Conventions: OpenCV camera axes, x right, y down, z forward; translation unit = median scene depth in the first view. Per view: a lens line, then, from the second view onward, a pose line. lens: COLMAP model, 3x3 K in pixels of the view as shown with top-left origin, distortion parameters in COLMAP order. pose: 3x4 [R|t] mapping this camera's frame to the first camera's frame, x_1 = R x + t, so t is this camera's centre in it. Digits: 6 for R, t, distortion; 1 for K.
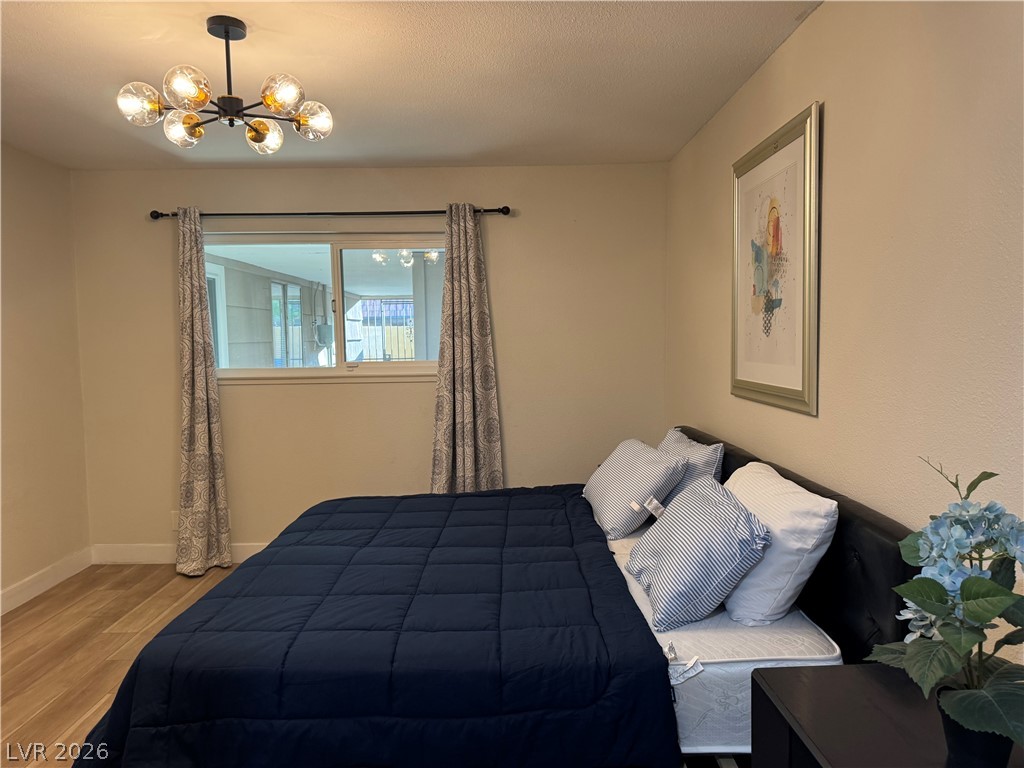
lens RADIAL K [[720.1, 0, 520.3], [0, 720.1, 390.7], [0, 0, 1]] dist [0.054920, -0.066768]
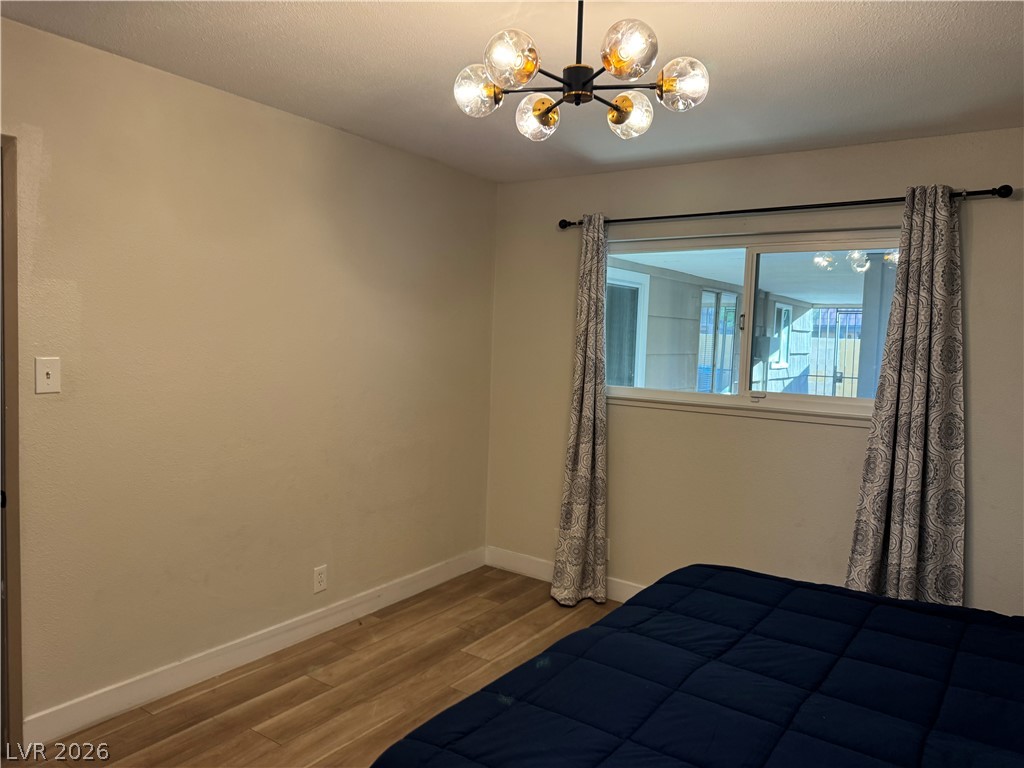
lens RADIAL K [[720.1, 0, 511.3], [0, 720.1, 376.0], [0, 0, 1]] dist [0.054920, -0.066768]
pose [[0.810250, 0.076855, -0.581023, 0.015712], [-0.092212, 0.995735, 0.003120, -0.036088], [0.578784, 0.051049, 0.813881, 0.185675]]
